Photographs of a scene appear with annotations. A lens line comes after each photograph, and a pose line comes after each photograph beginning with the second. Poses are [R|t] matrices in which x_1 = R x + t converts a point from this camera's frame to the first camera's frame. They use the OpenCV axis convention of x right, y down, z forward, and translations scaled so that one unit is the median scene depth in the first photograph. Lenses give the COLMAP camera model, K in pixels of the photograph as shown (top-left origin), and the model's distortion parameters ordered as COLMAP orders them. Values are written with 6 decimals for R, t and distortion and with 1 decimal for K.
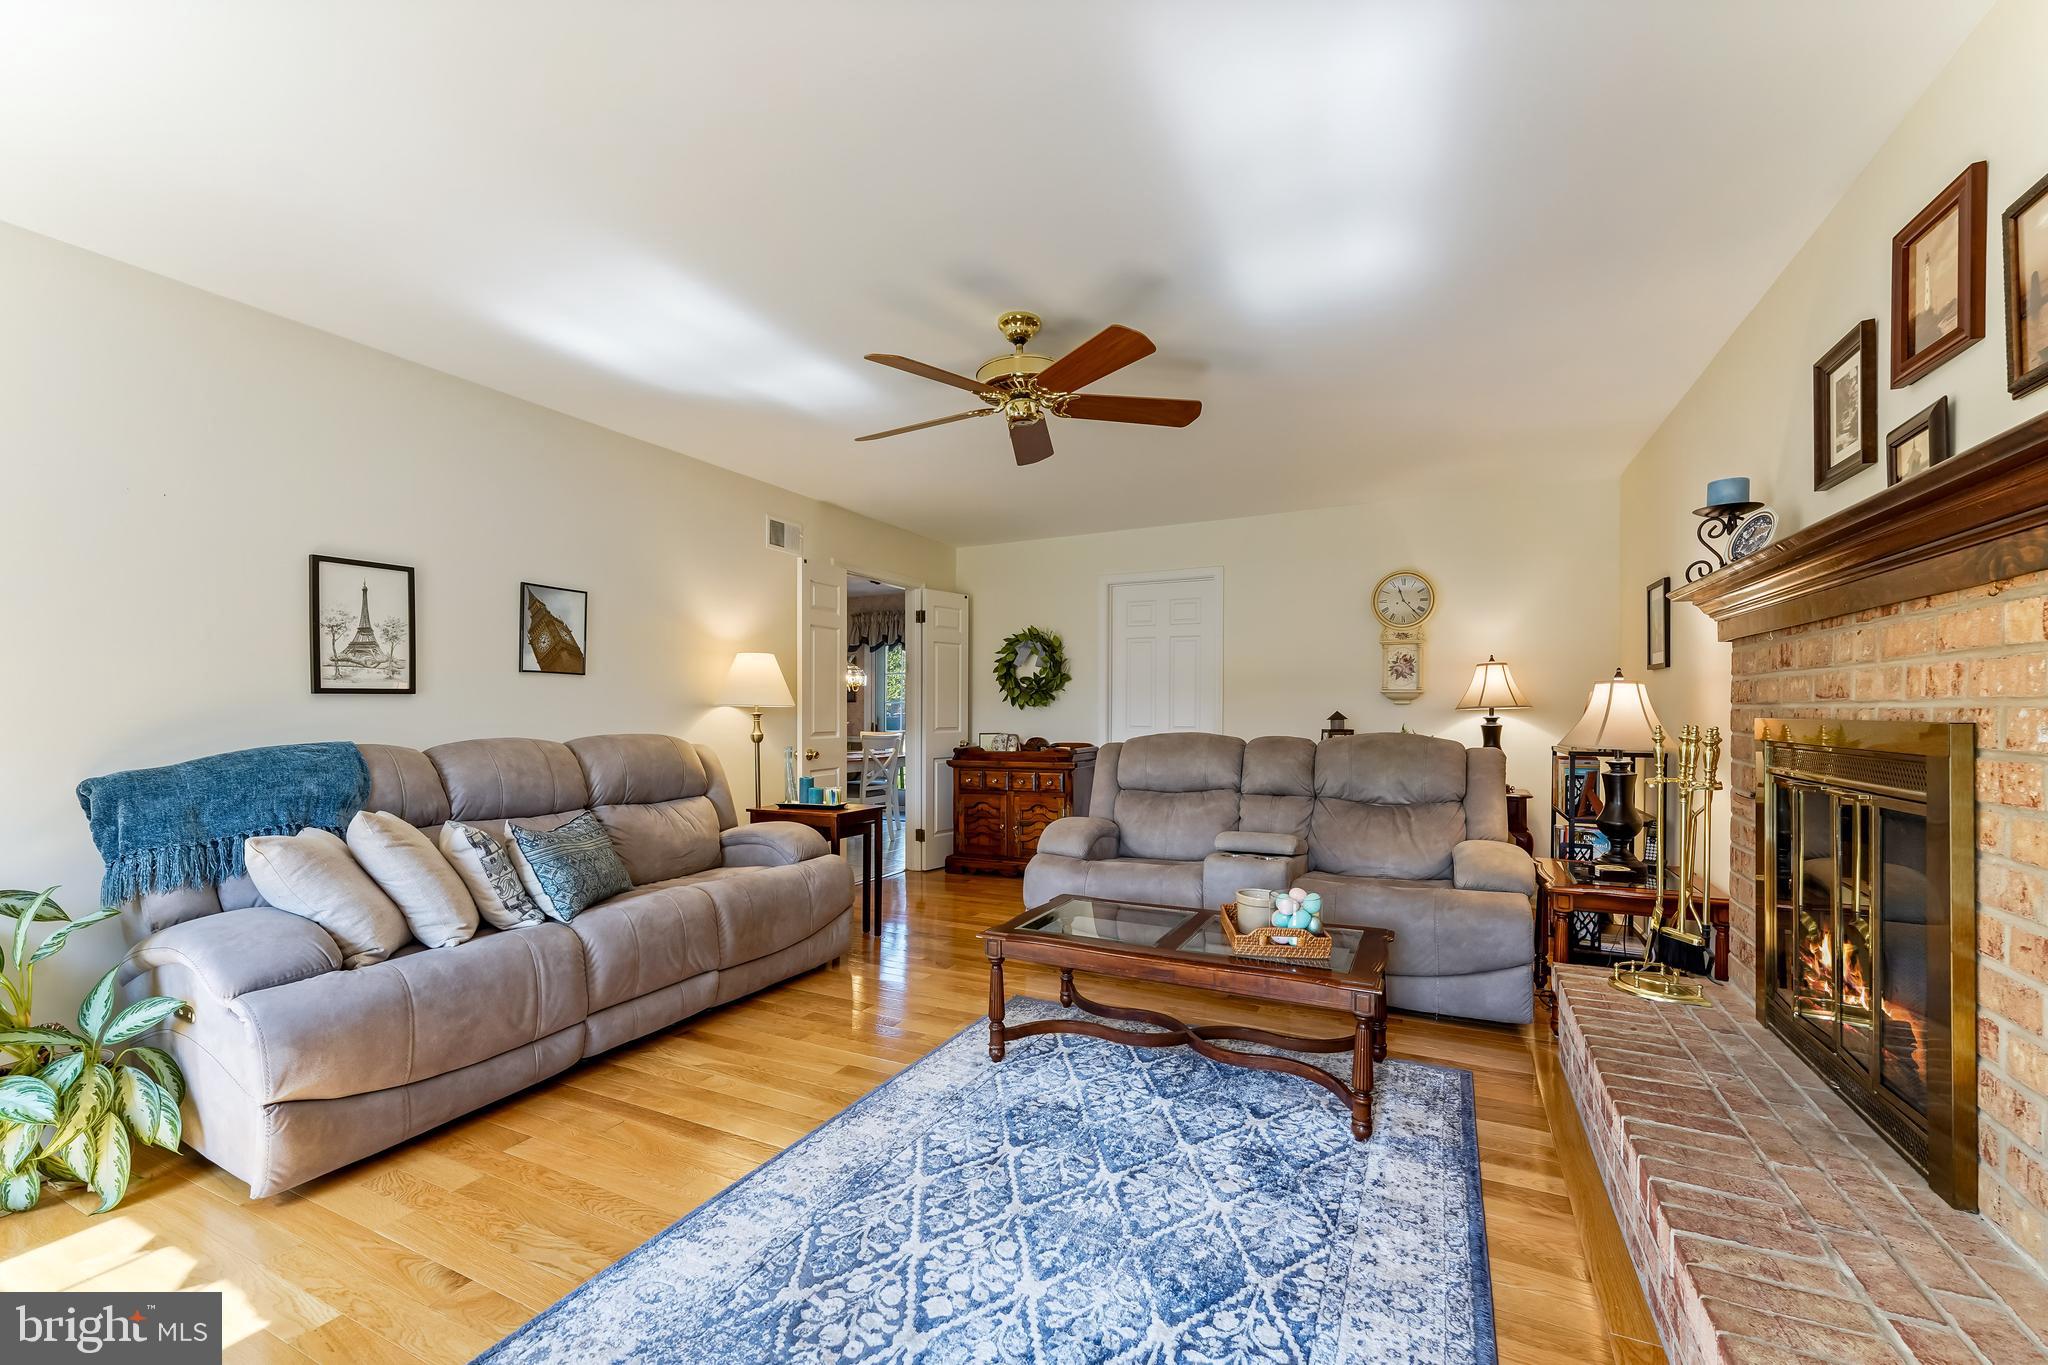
lens RADIAL K [[830.7, 0, 1025.1], [0, 830.7, 690.3], [0, 0, 1]] dist [0.003588, 0.000528]
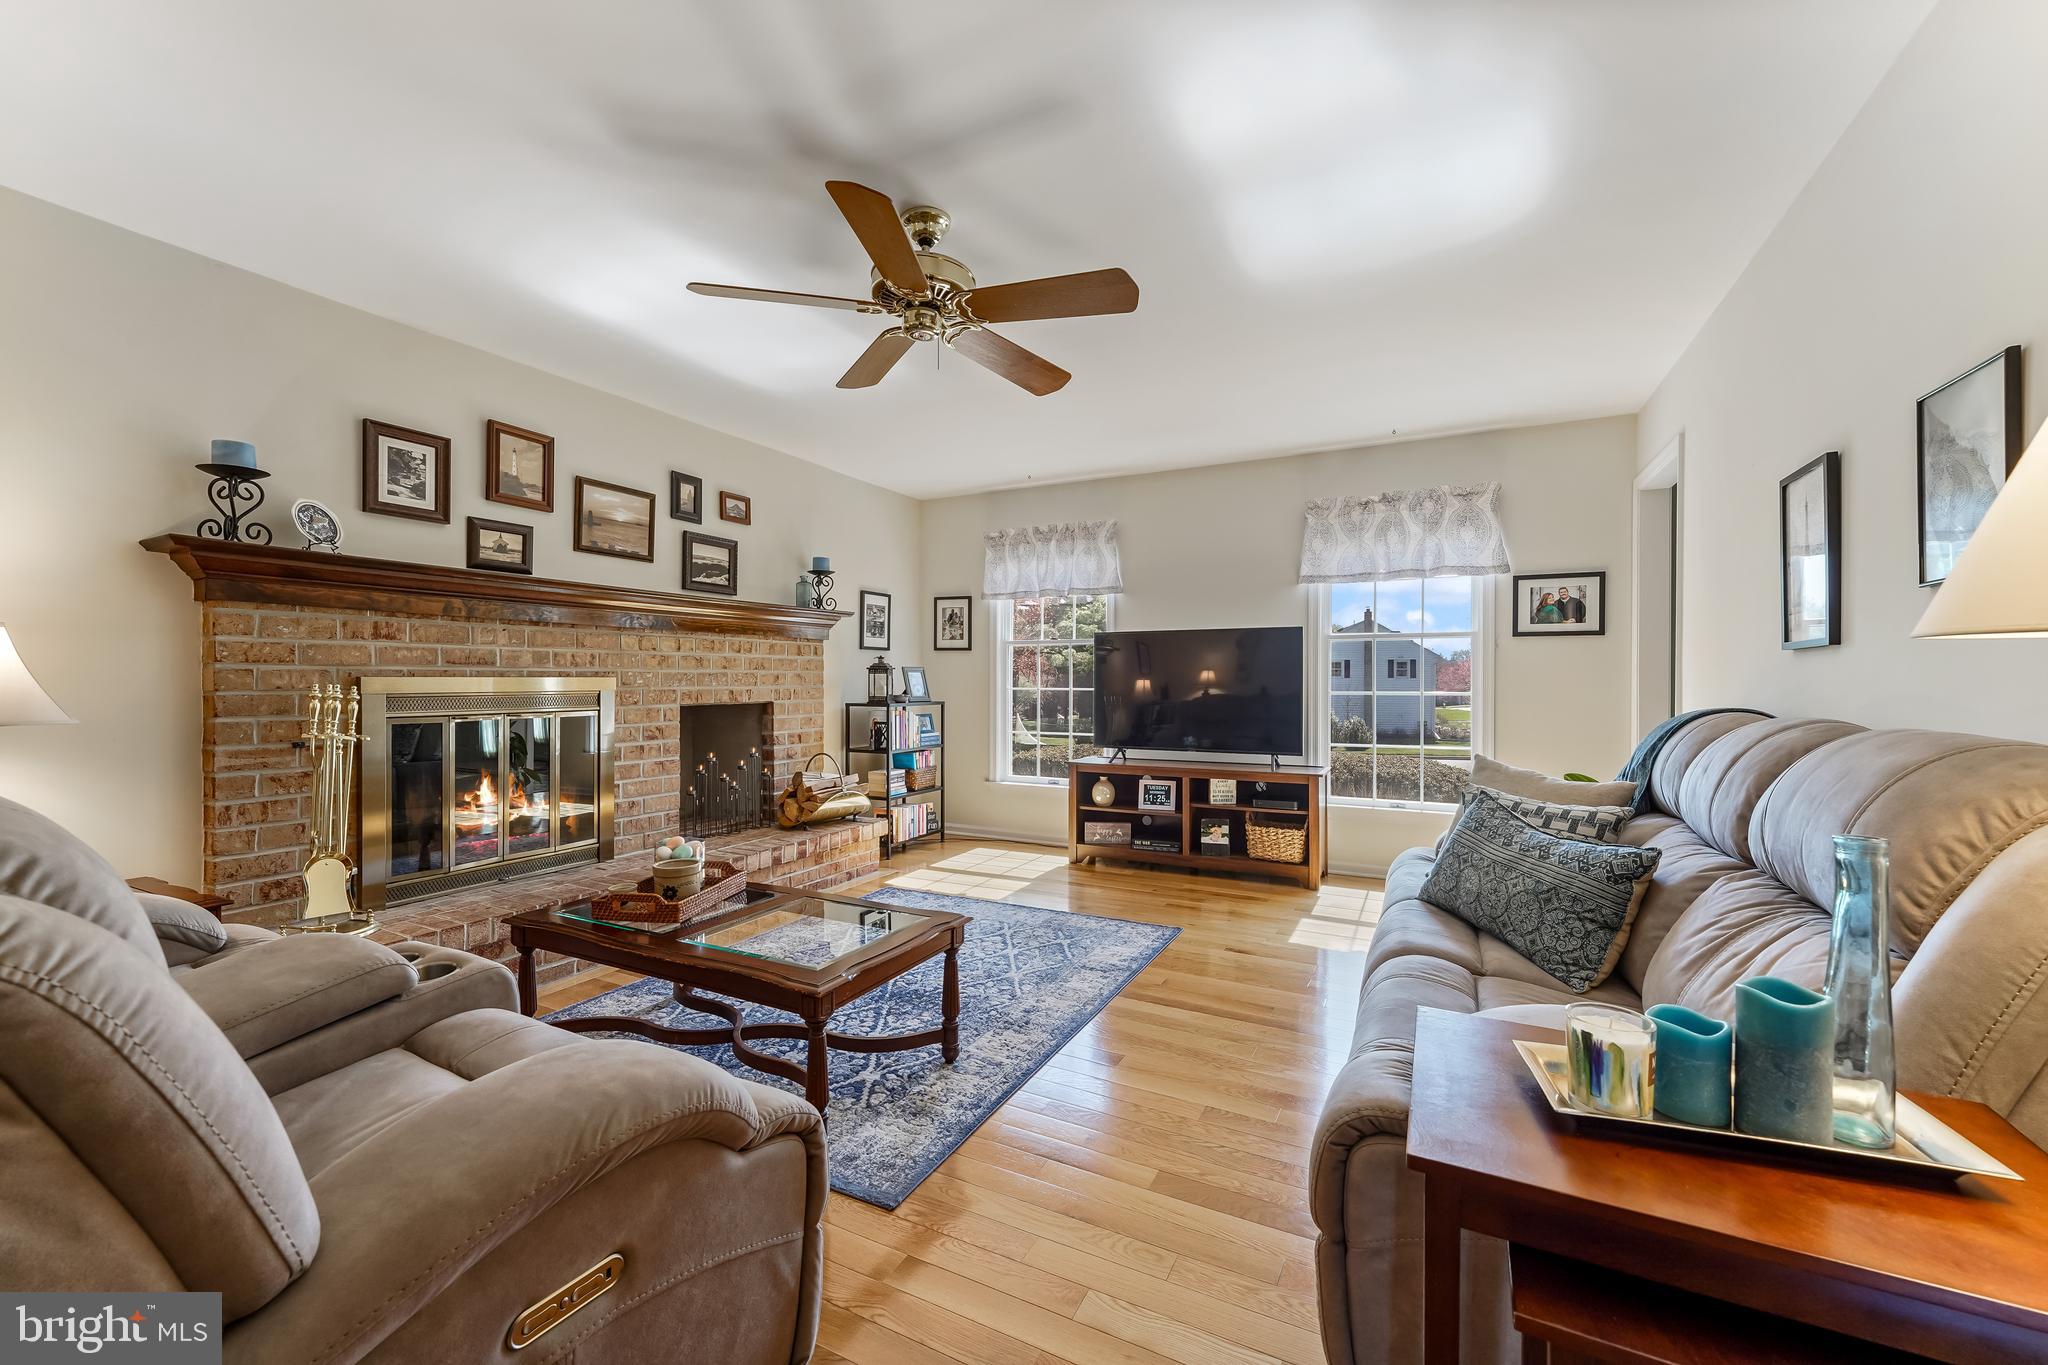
lens RADIAL K [[830.7, 0, 1021.8], [0, 830.7, 674.9], [0, 0, 1]] dist [0.003588, 0.000528]
pose [[-0.999627, -0.005427, 0.026781, -0.199983], [-0.005552, 0.999974, -0.004593, 0.034139], [-0.026755, -0.004740, -0.999631, 2.834998]]
